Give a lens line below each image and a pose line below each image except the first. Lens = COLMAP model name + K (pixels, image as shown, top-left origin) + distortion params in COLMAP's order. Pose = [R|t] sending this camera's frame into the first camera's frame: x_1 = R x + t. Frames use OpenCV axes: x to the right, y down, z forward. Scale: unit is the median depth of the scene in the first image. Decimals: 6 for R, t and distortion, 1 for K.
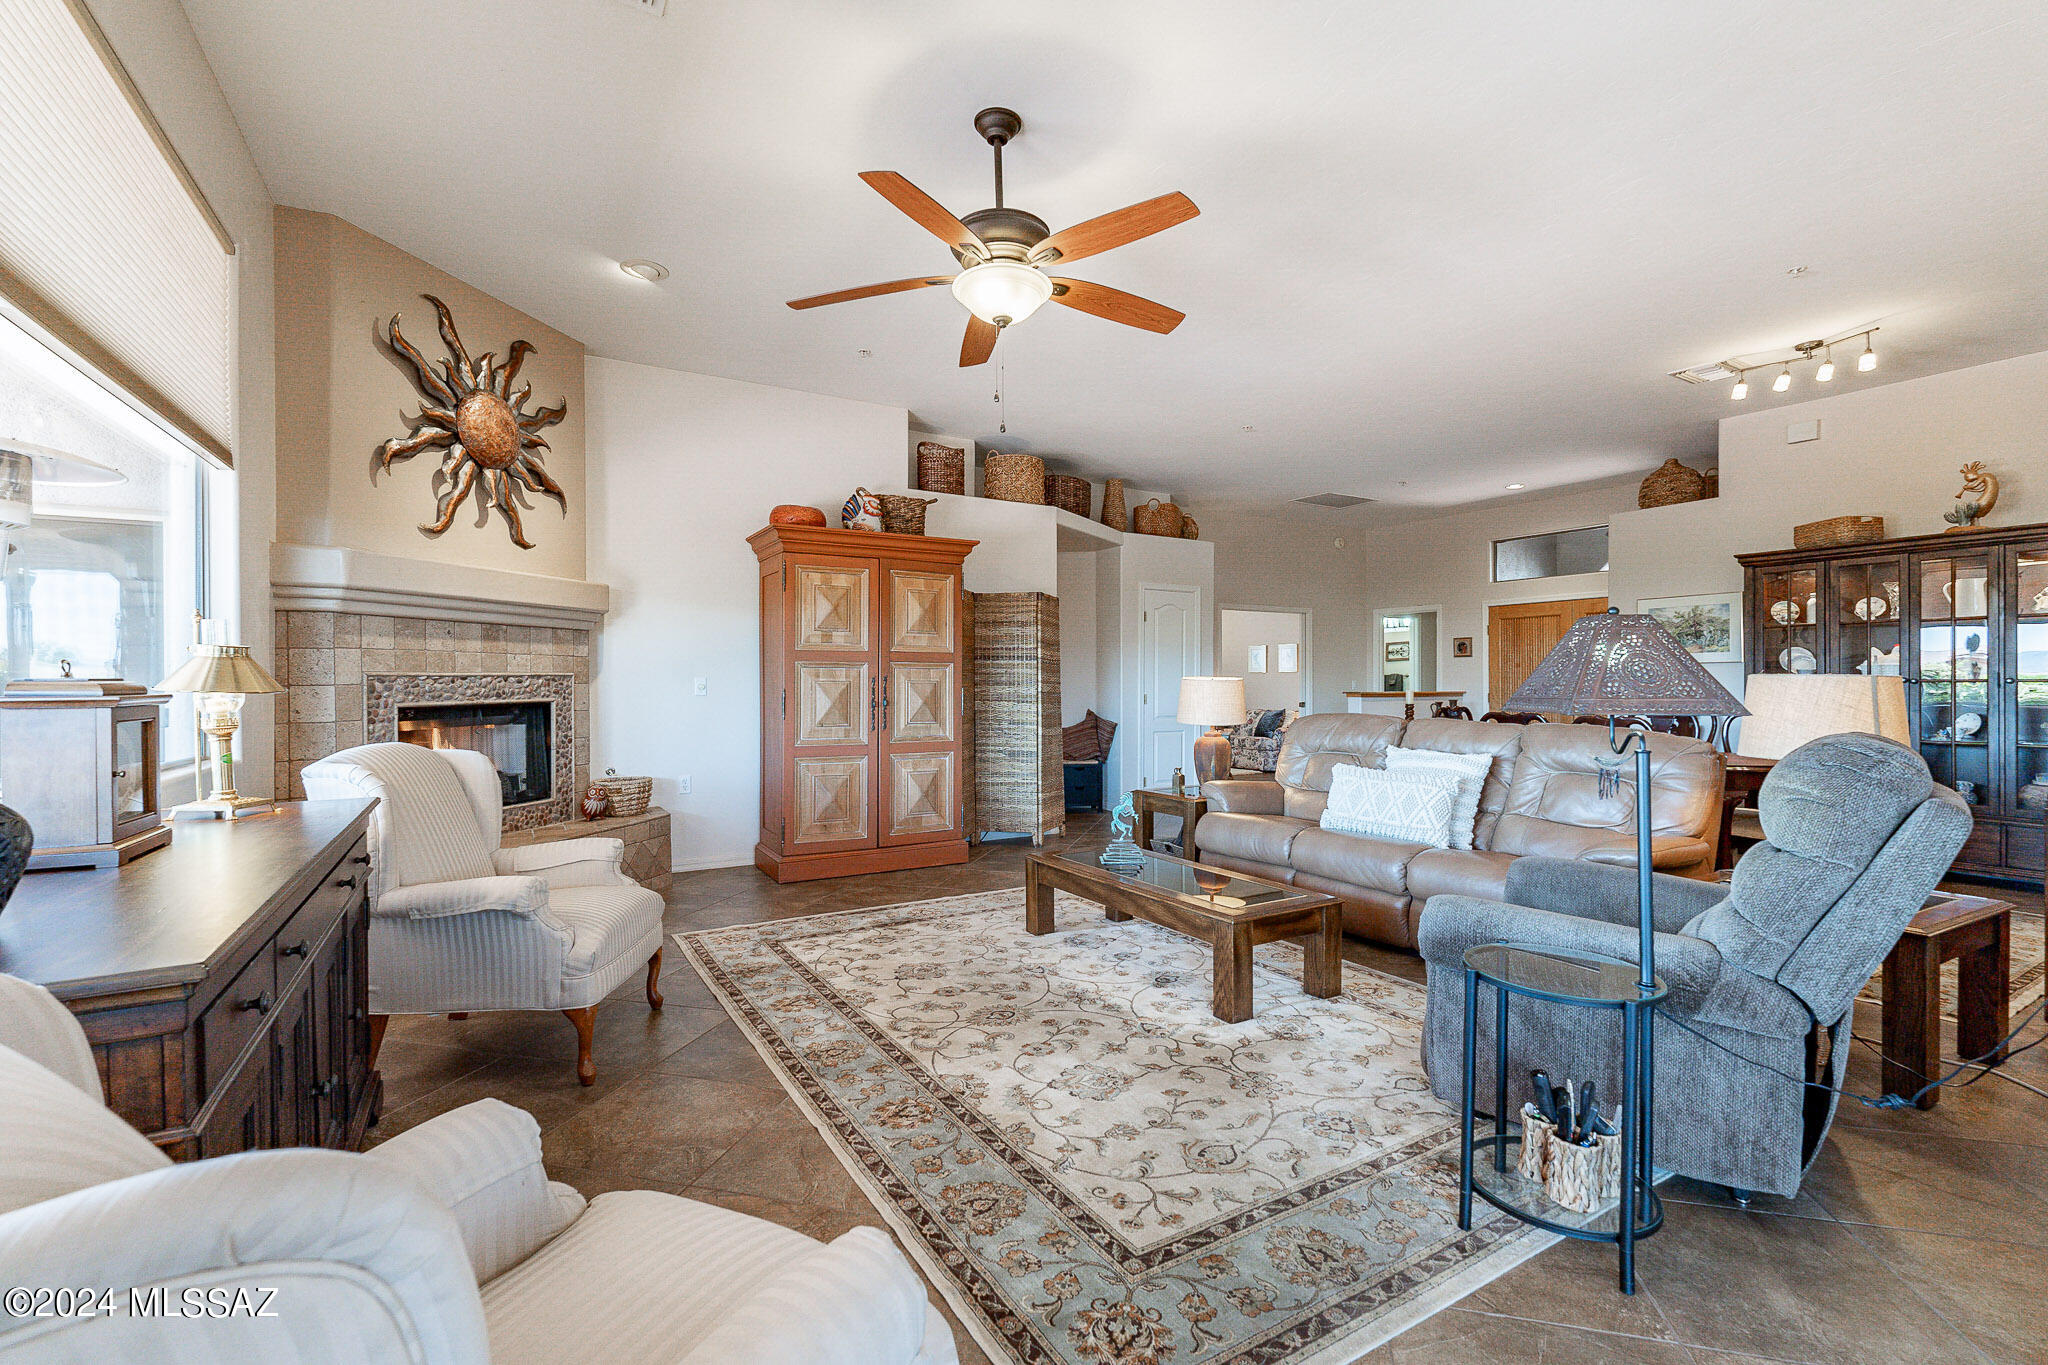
lens RADIAL K [[904.1, 0, 1017.4], [0, 904.1, 685.5], [0, 0, 1]] dist [-0.001931, -0.000226]
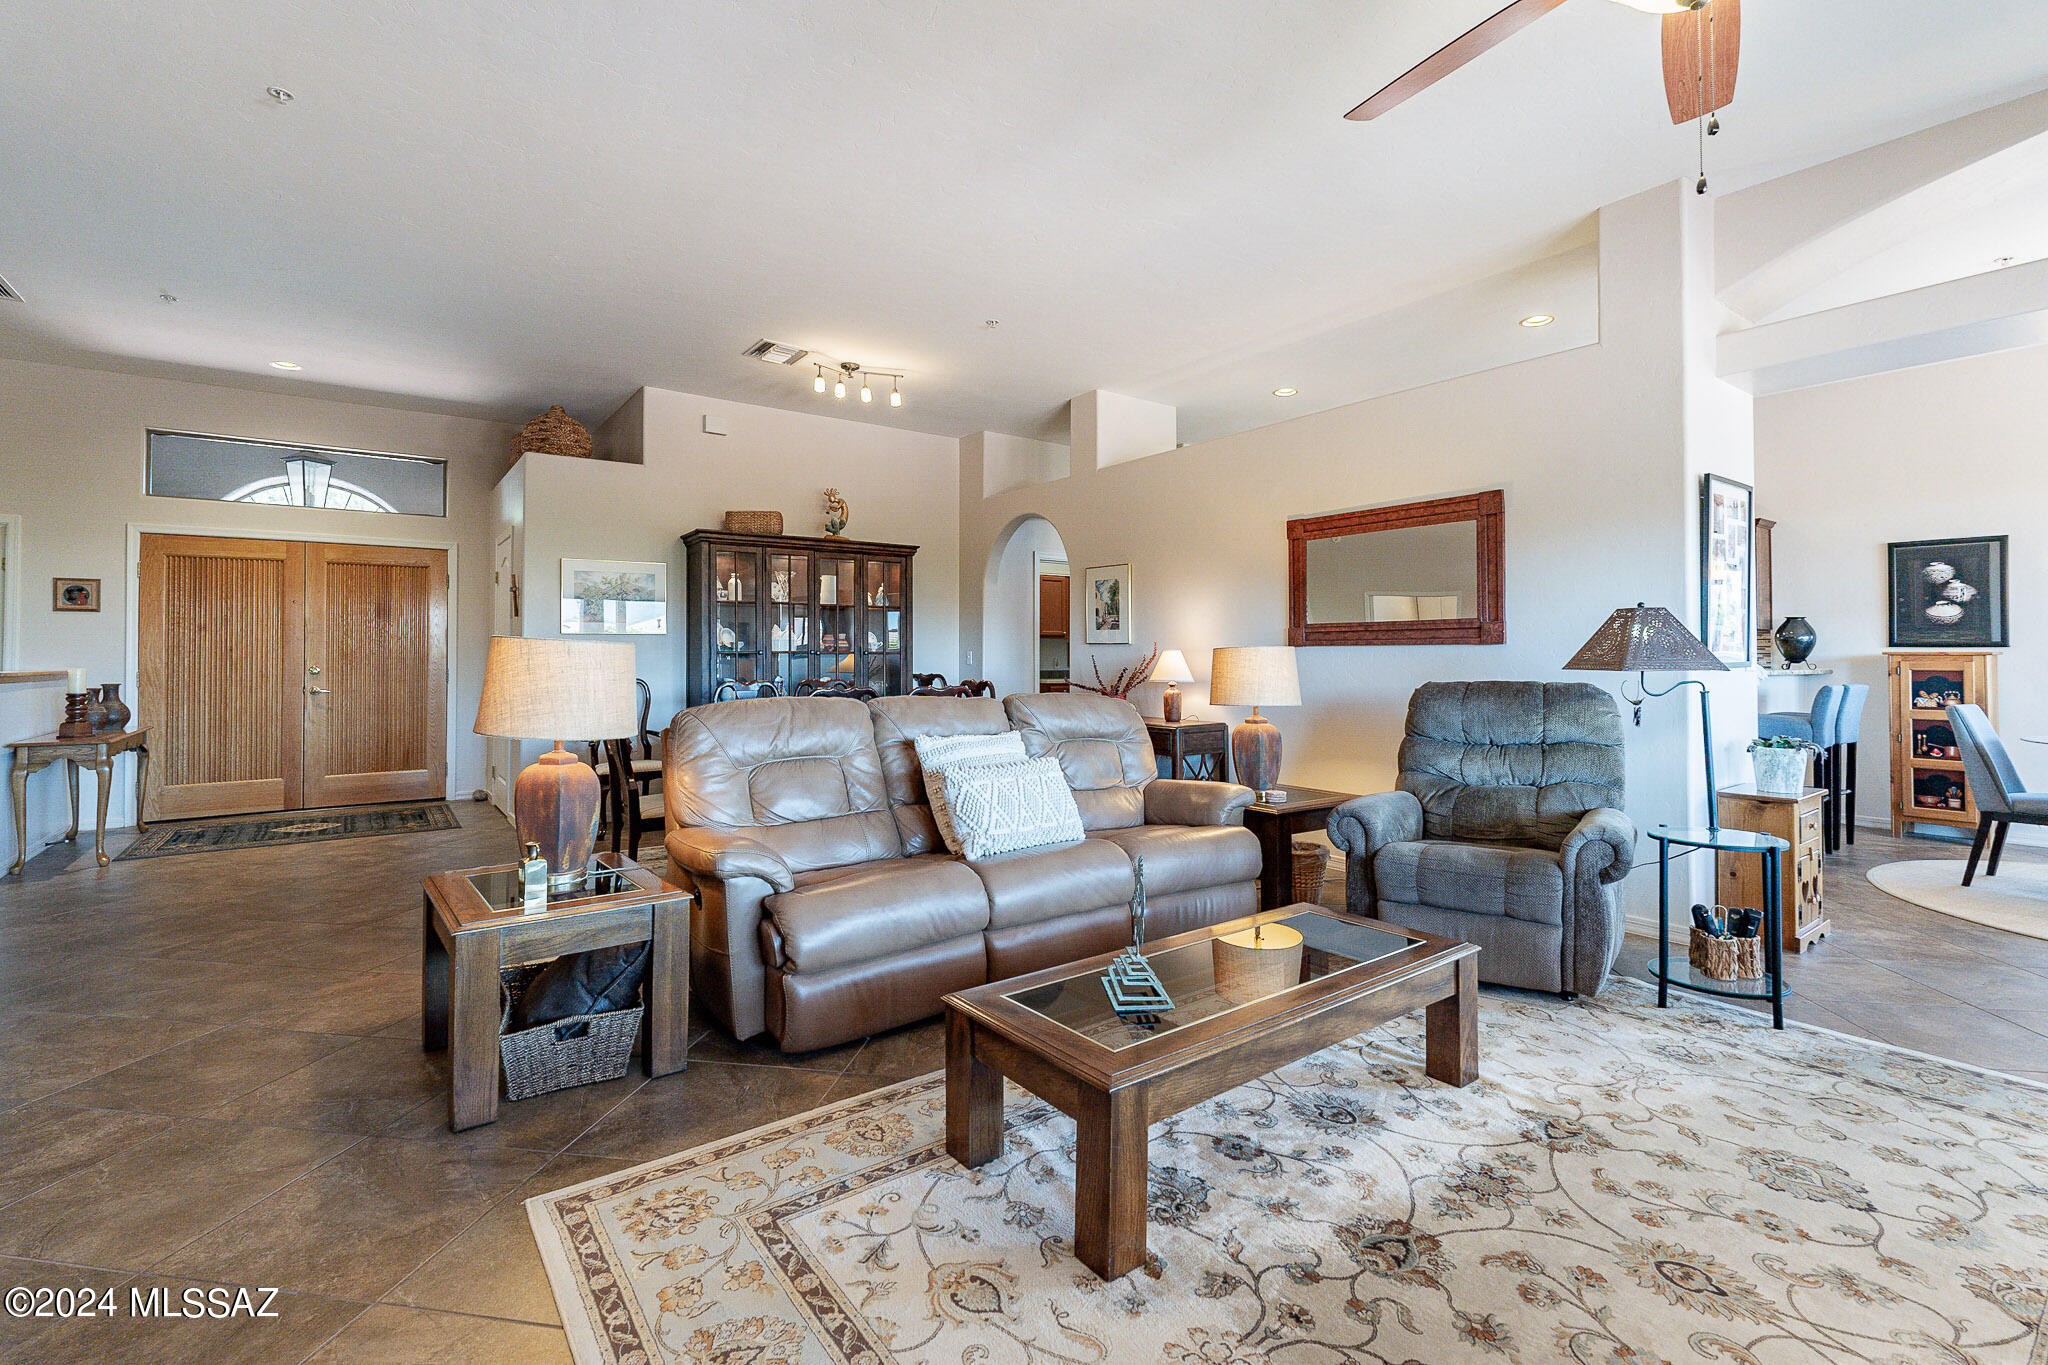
lens RADIAL K [[904.1, 0, 1025.2], [0, 904.1, 662.2], [0, 0, 1]] dist [-0.001931, -0.000226]
pose [[-0.103684, -0.003399, 0.994605, -0.319304], [0.002869, 0.999989, 0.003717, 0.003231], [-0.994606, 0.003239, -0.103673, 0.924701]]
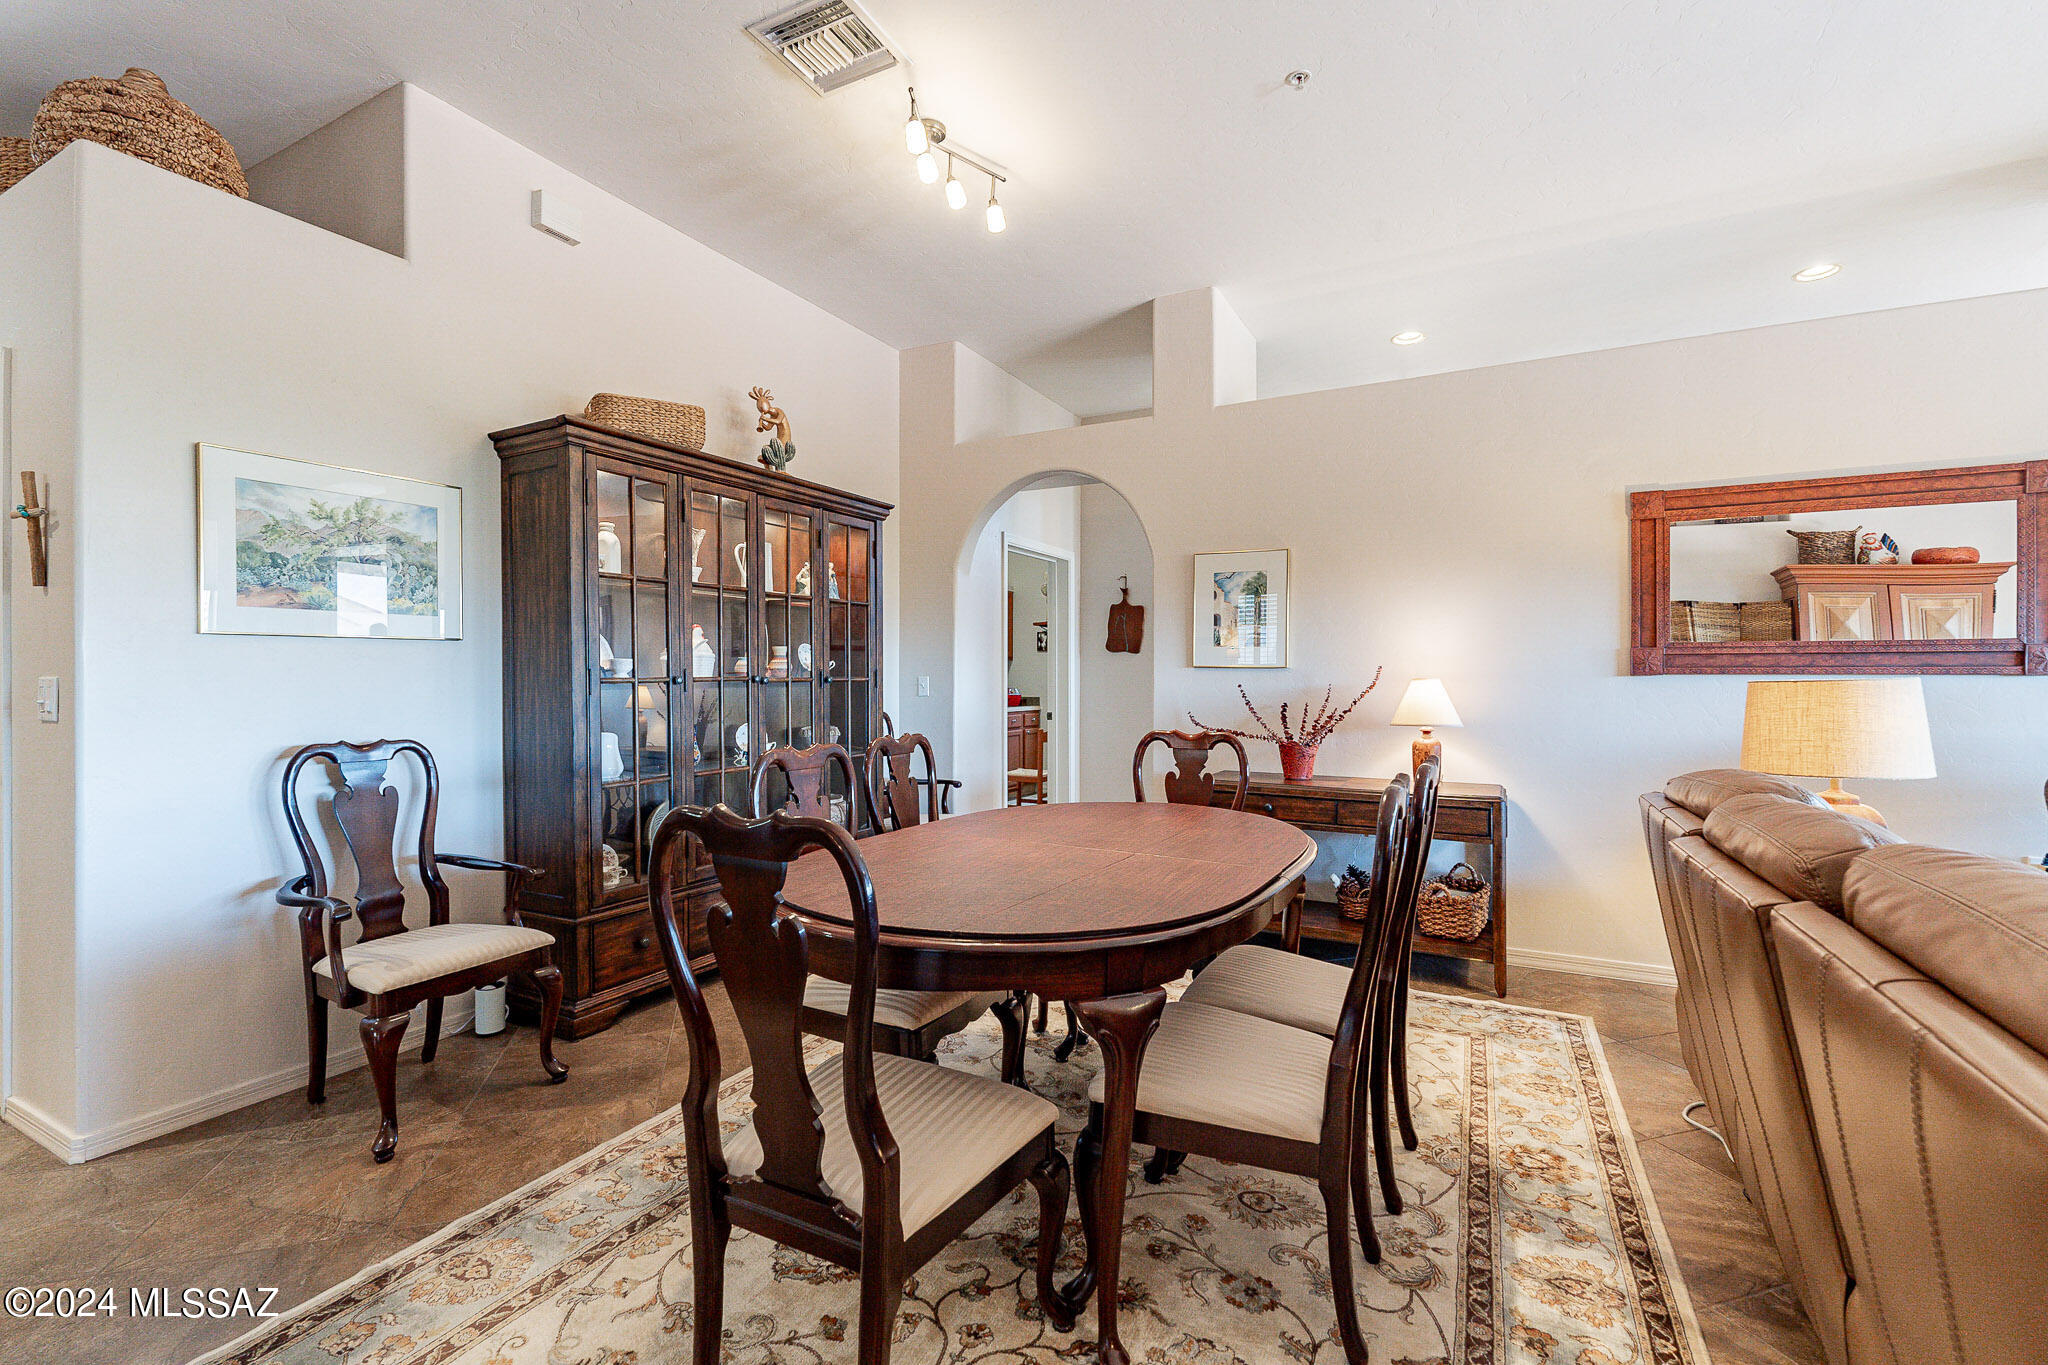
lens RADIAL K [[904.1, 0, 1046.3], [0, 904.1, 702.2], [0, 0, 1]] dist [-0.001931, -0.000226]
pose [[-0.522026, -0.023790, 0.852598, 0.316039], [0.000726, 0.999598, 0.028336, -0.008673], [-0.852929, 0.015411, -0.521799, 1.292953]]
